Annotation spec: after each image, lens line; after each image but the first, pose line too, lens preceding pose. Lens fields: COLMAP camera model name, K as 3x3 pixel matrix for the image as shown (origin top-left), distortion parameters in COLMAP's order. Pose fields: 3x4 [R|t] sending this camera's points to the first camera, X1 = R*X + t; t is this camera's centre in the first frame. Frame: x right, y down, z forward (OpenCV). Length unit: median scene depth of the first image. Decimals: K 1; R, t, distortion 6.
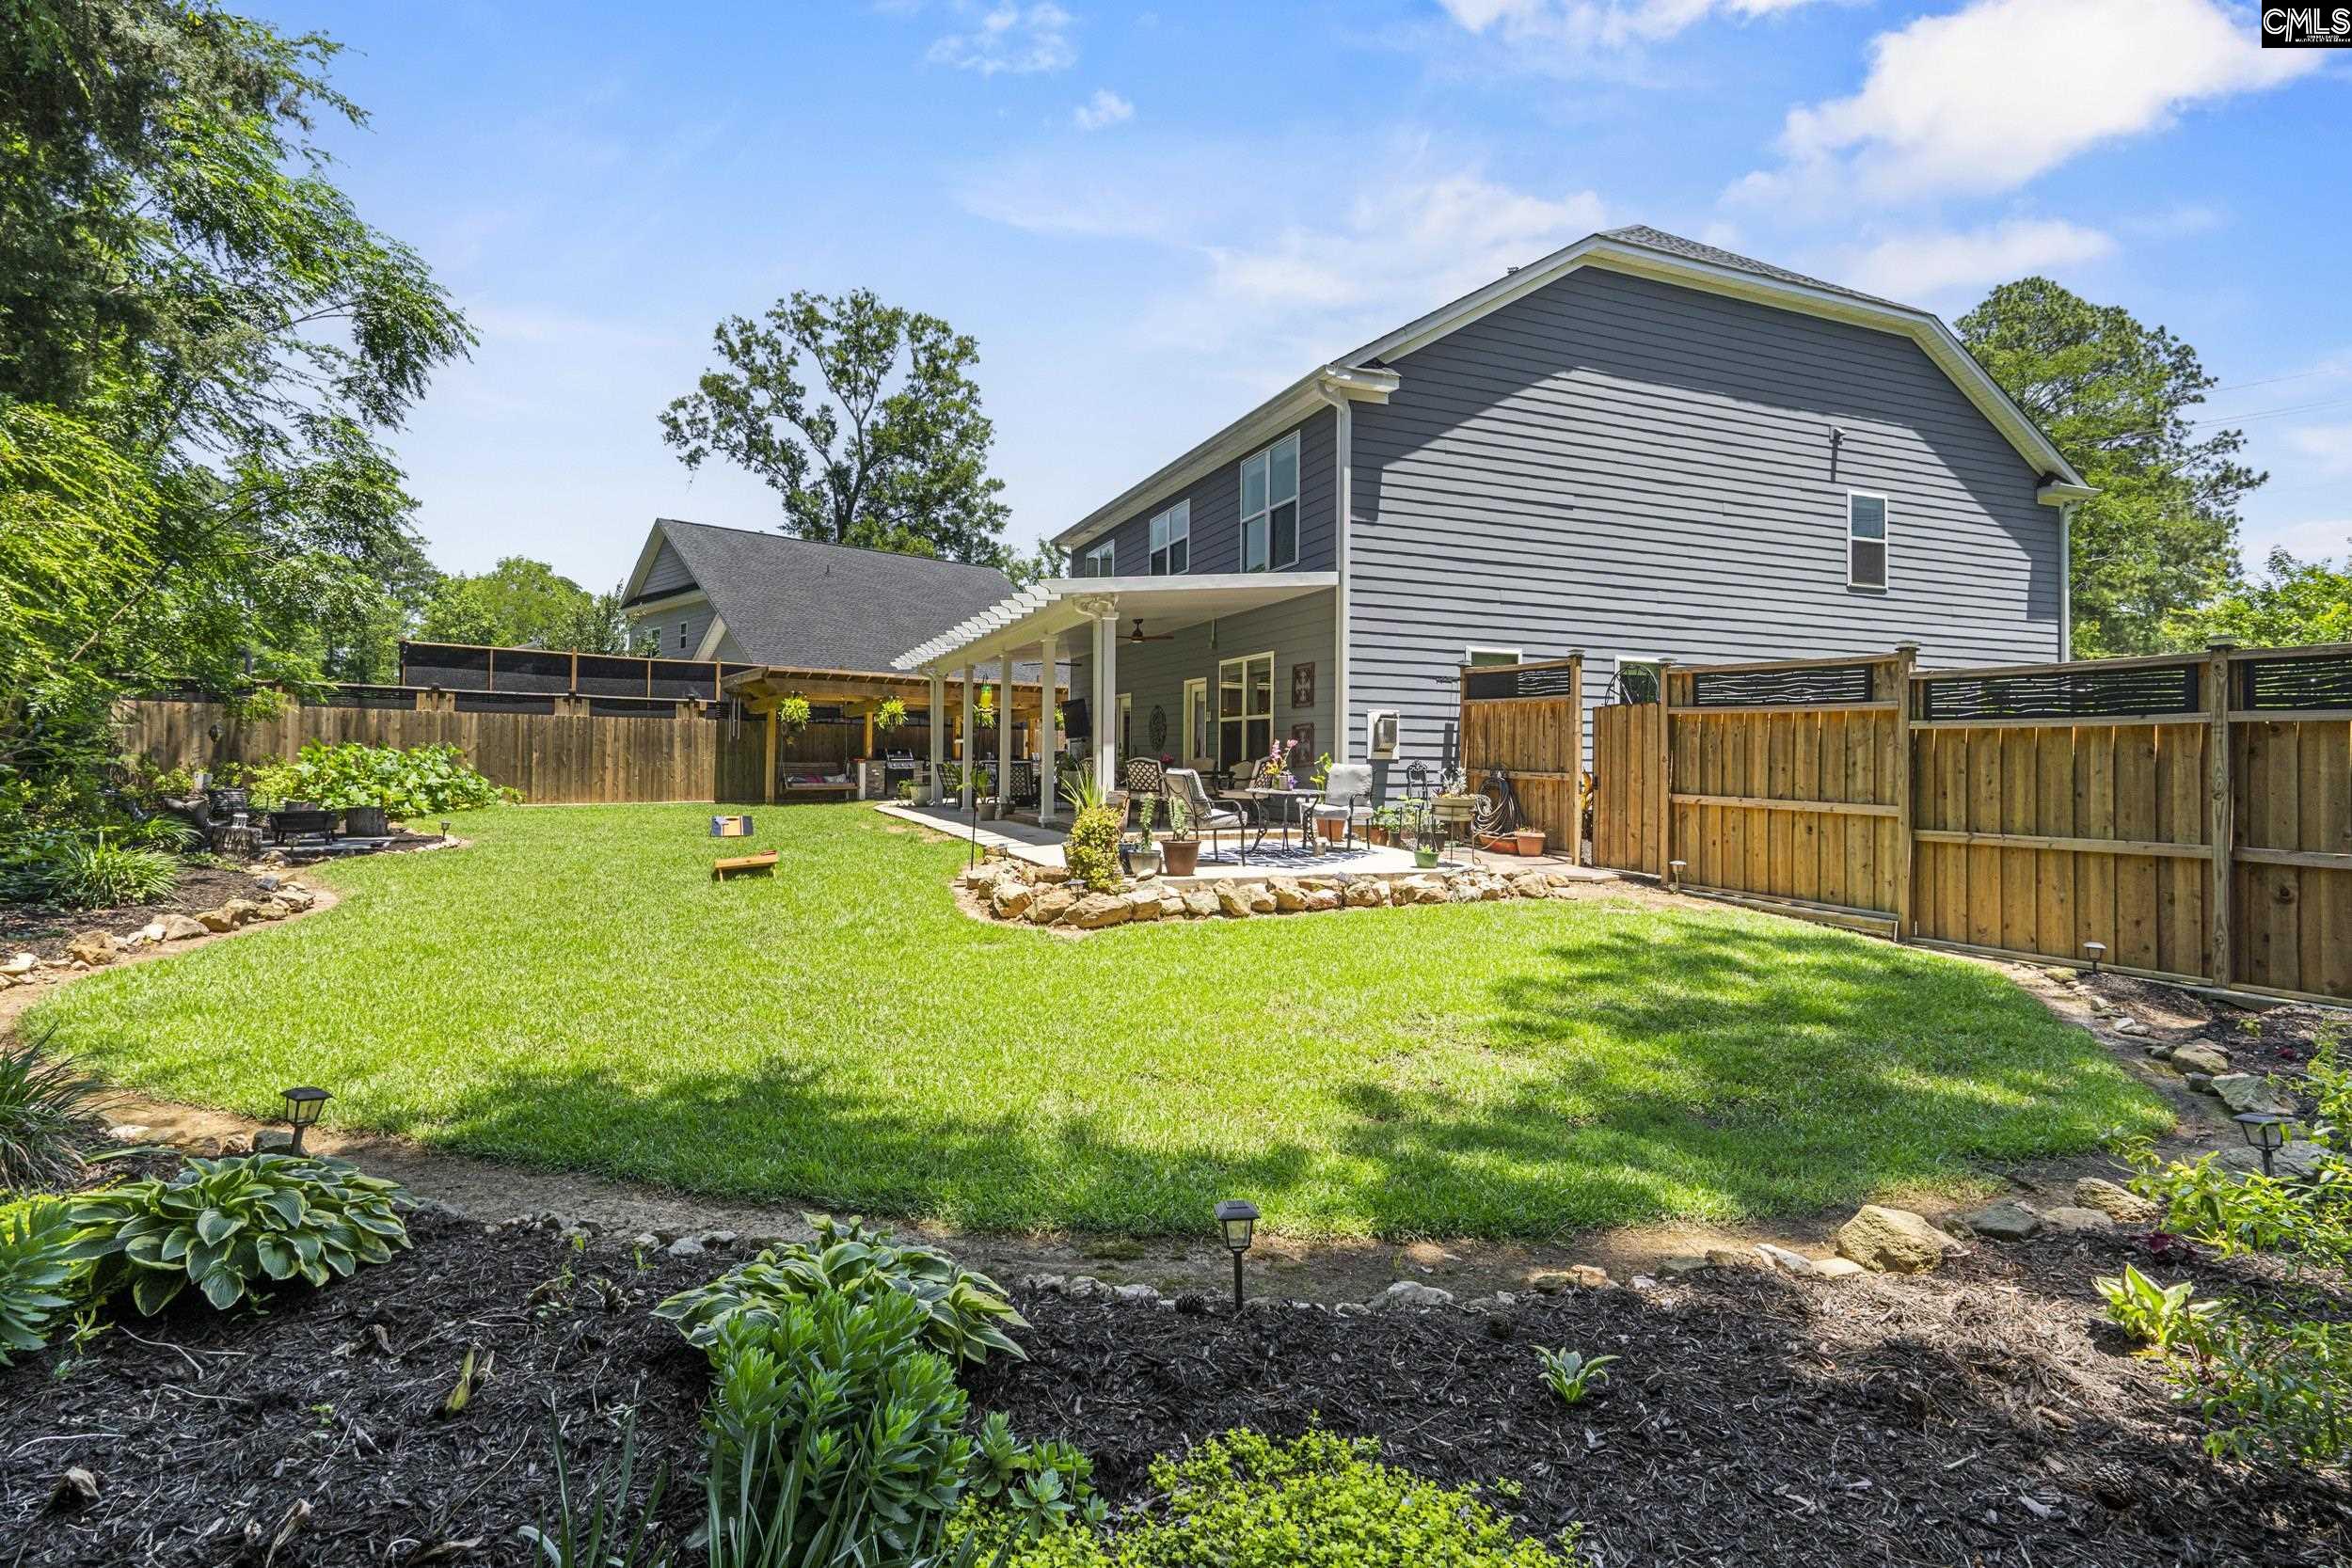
lens RADIAL K [[1084.0, 0, 1173.2], [0, 1084.0, 769.6], [0, 0, 1]] dist [0.011048, -0.000685]
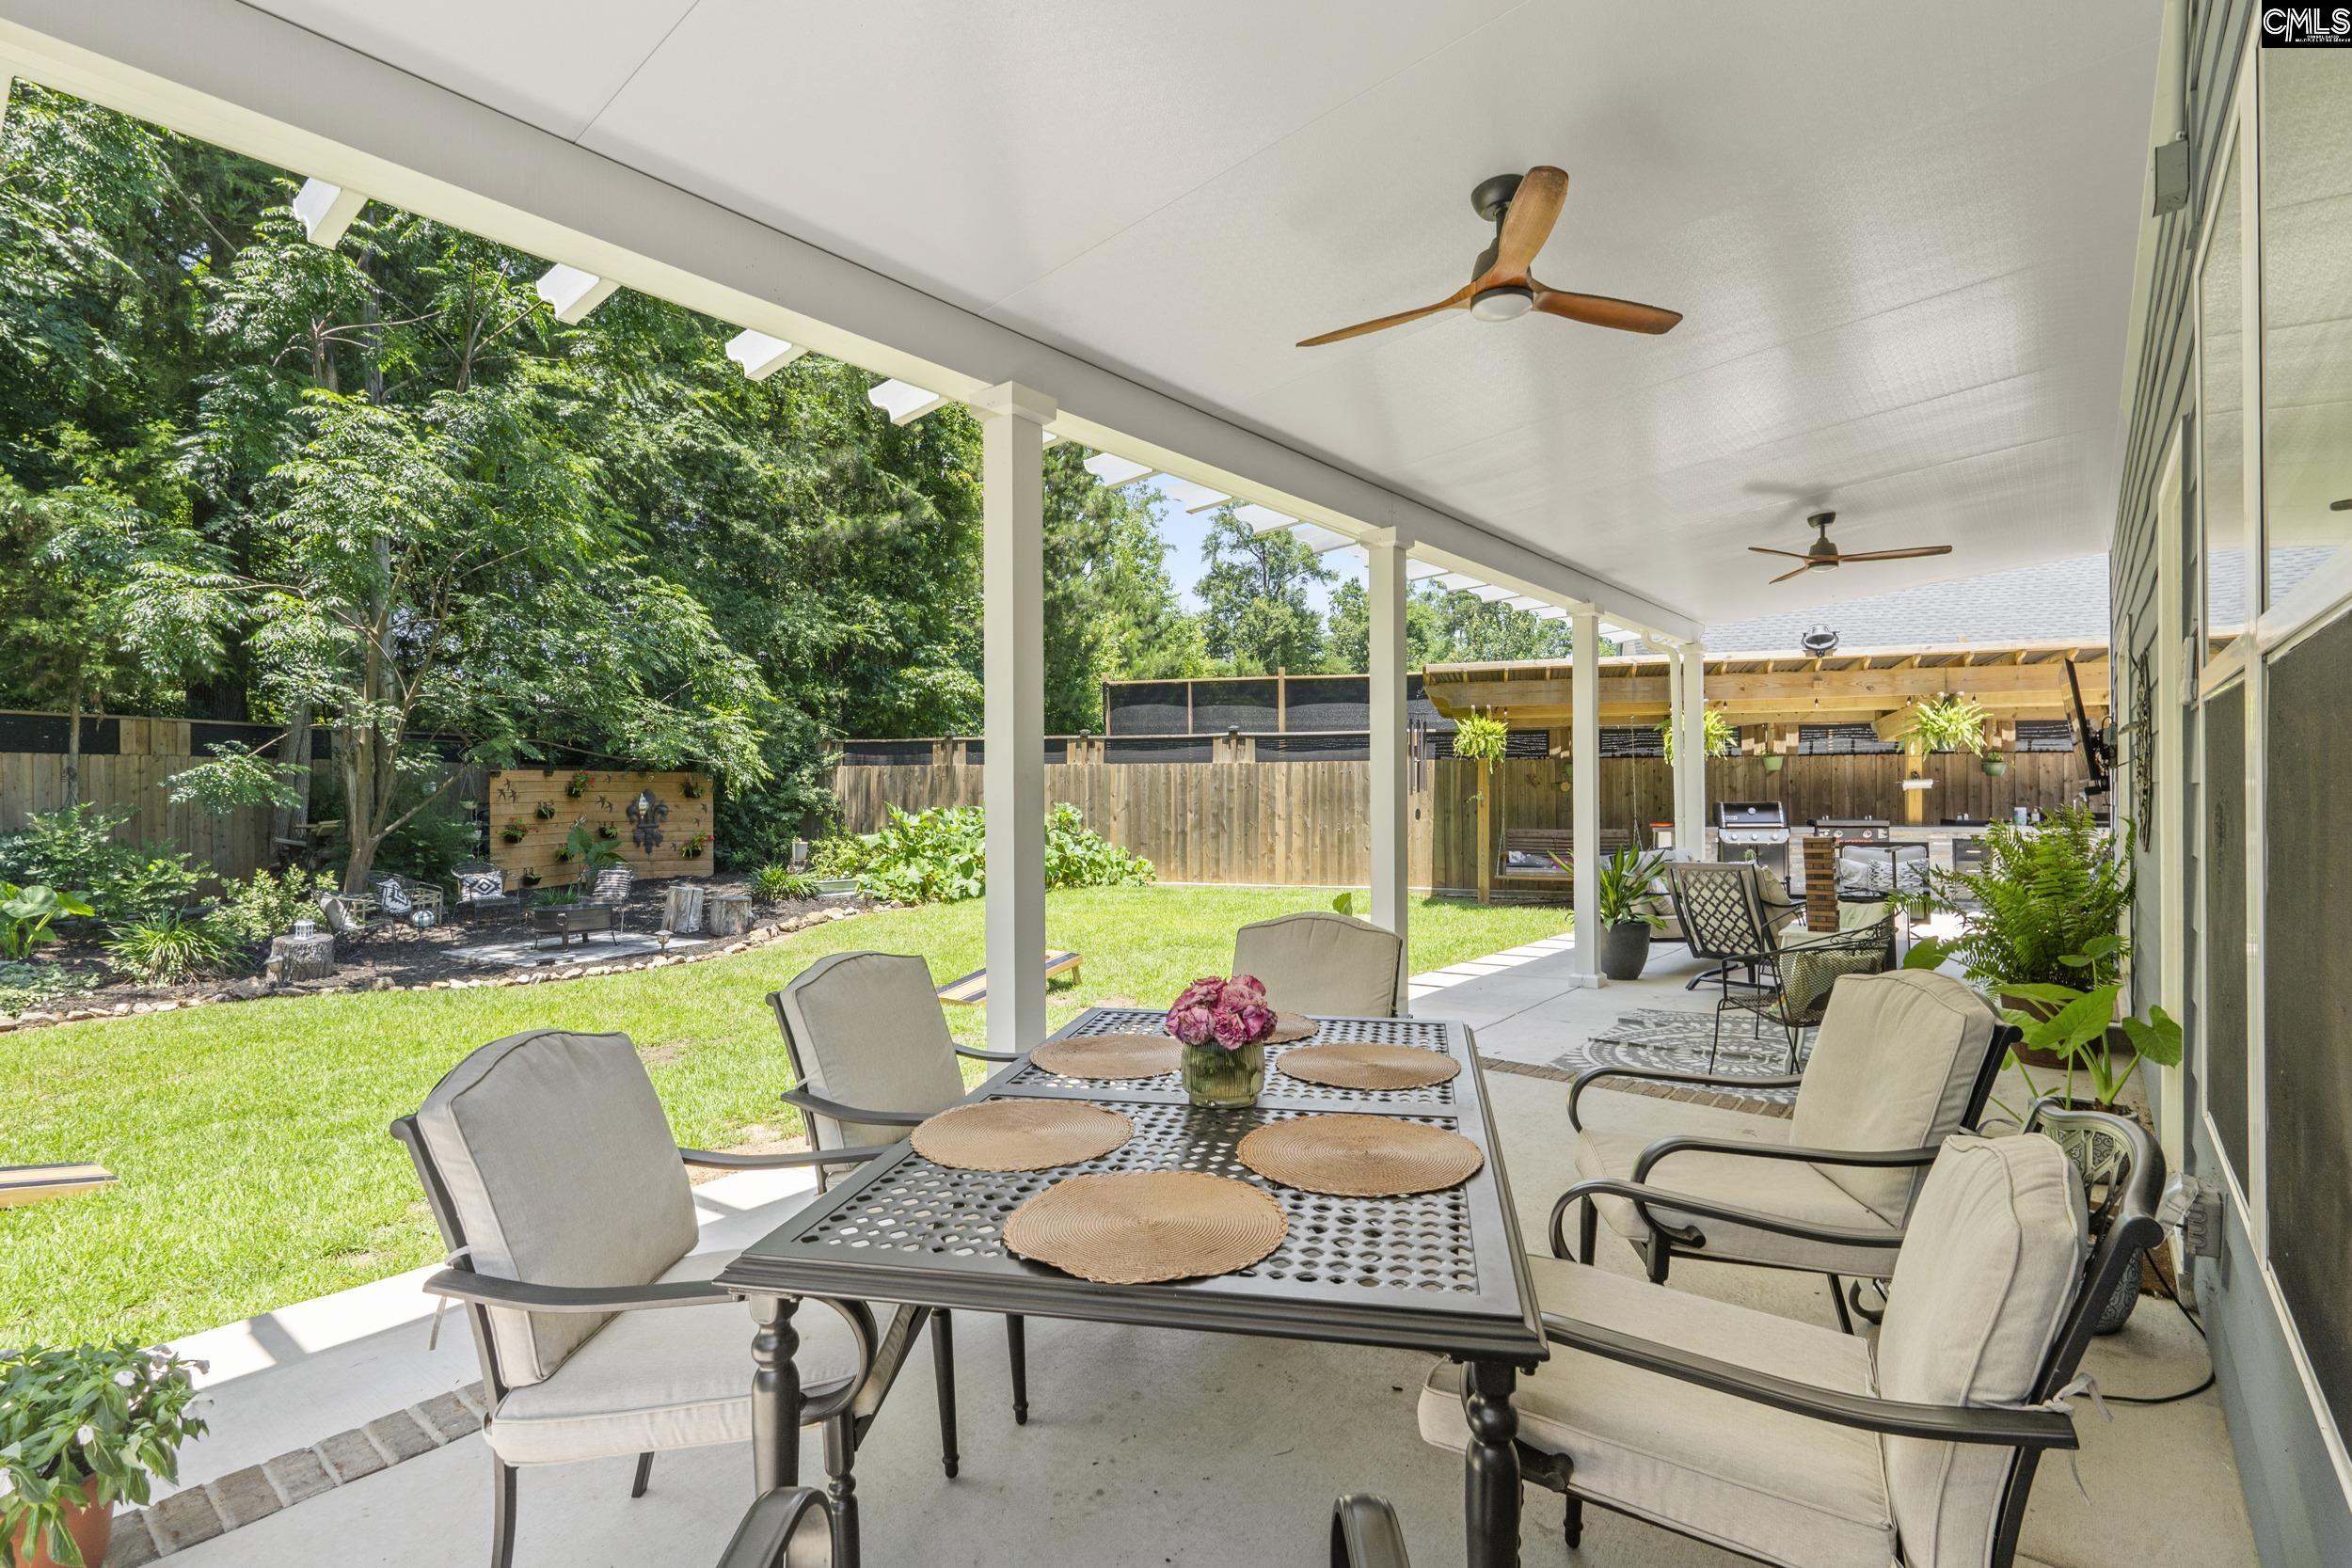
lens RADIAL K [[1084.0, 0, 1178.8], [0, 1084.0, 788.0], [0, 0, 1]] dist [0.011048, -0.000685]
pose [[0.469705, -0.008745, -0.882780, 0.073957], [0.001749, 0.999958, -0.008975, -0.025203], [0.882821, 0.002672, 0.469701, 0.607324]]
